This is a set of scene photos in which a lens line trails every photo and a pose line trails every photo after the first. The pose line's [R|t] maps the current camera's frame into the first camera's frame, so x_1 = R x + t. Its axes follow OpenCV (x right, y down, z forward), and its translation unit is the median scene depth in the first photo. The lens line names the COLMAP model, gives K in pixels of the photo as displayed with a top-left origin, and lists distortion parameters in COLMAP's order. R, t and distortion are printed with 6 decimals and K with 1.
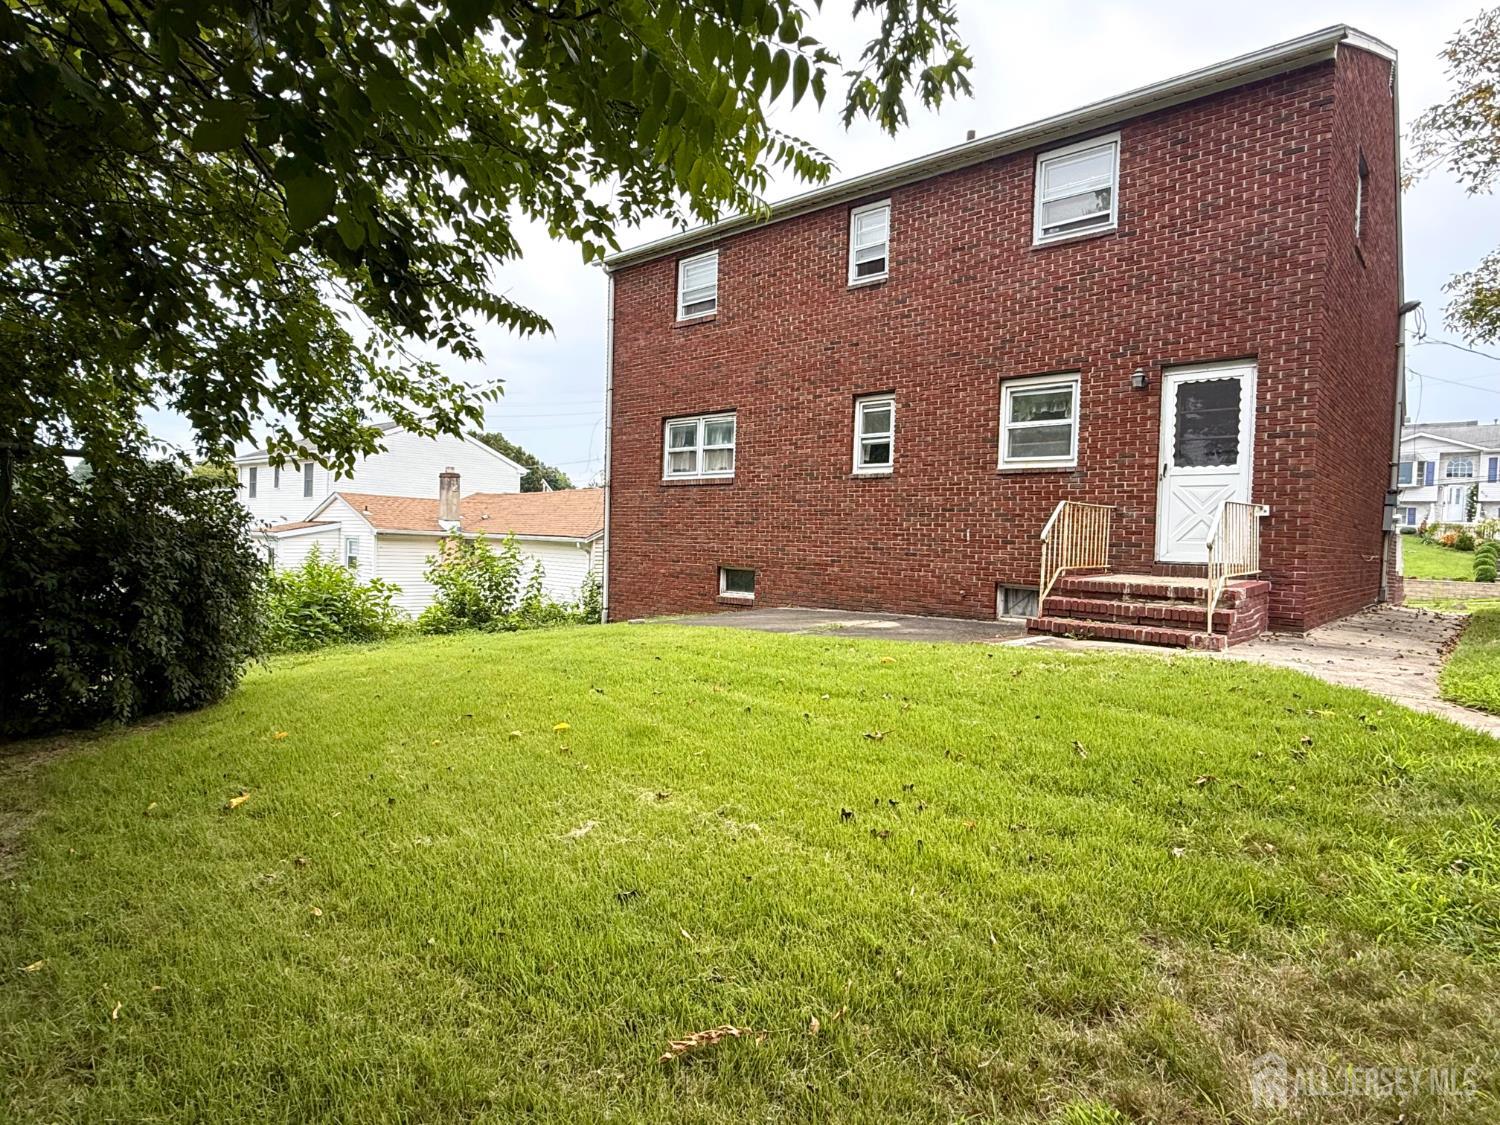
lens RADIAL K [[841.5, 0, 750.0], [0, 841.5, 562.5], [0, 0, 1]] dist [0.000952, 0.000986]
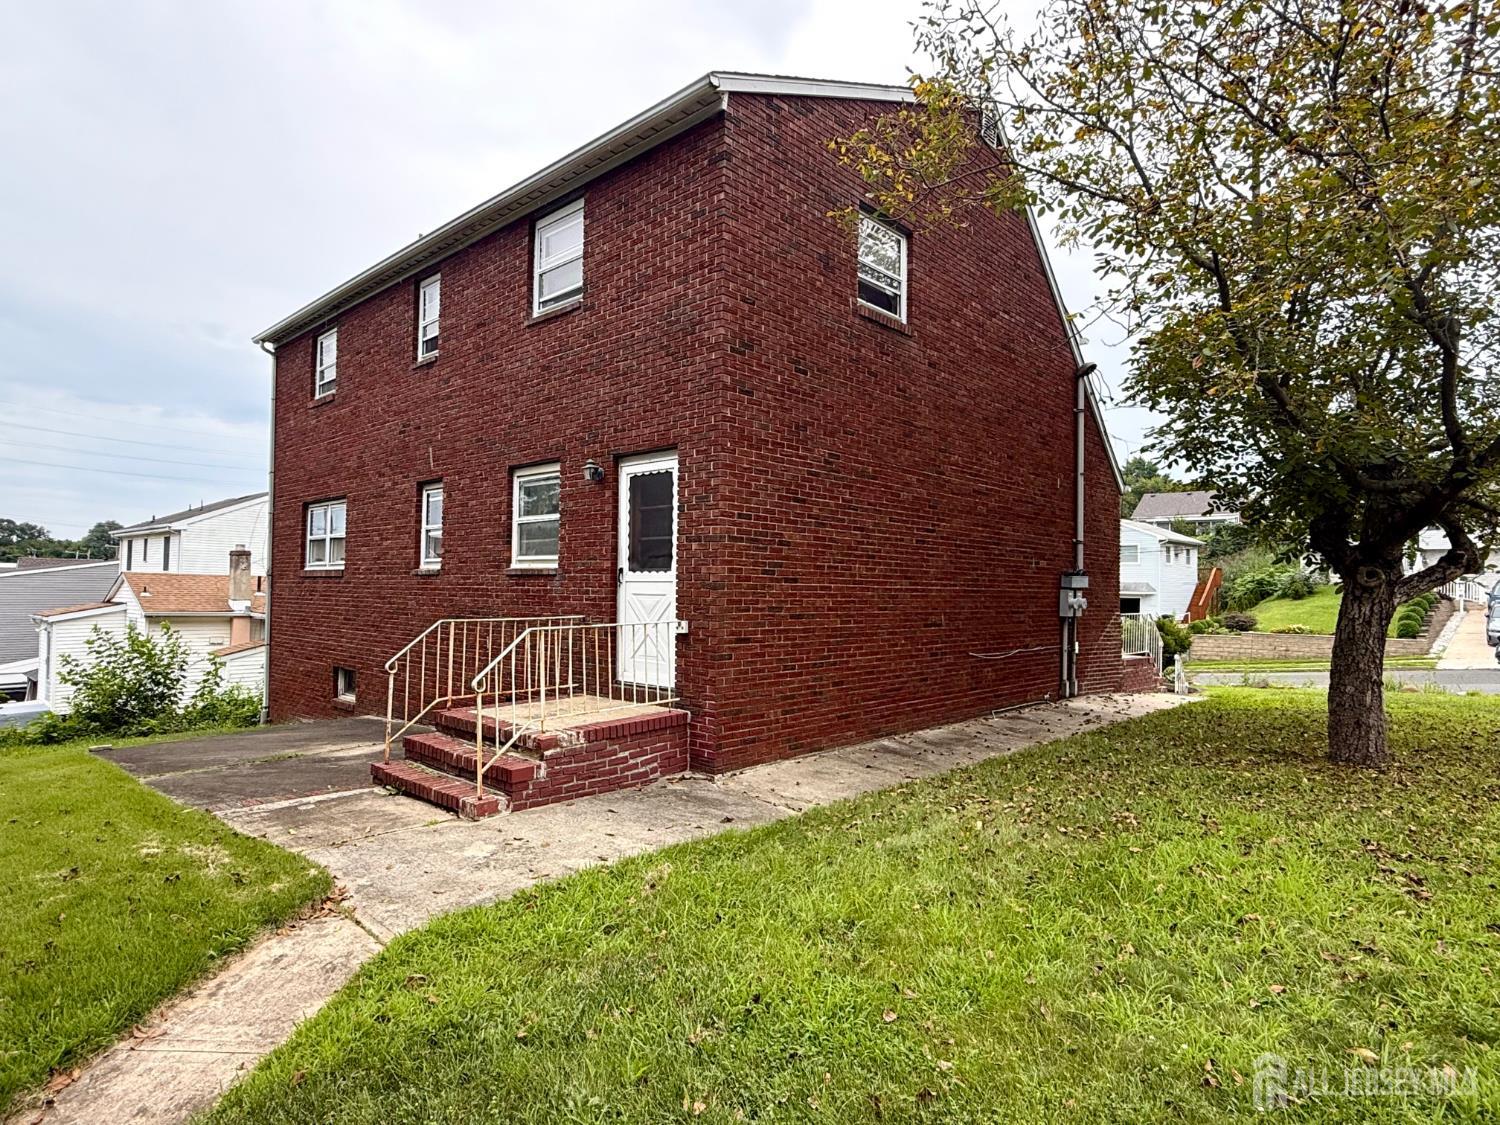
lens RADIAL K [[841.5, 0, 750.0], [0, 841.5, 562.5], [0, 0, 1]] dist [0.000952, 0.000986]
pose [[0.999487, -0.017502, -0.026815, 0.587685], [0.015921, 0.998184, -0.058093, -0.063958], [0.027783, 0.057637, 0.997951, 0.127588]]
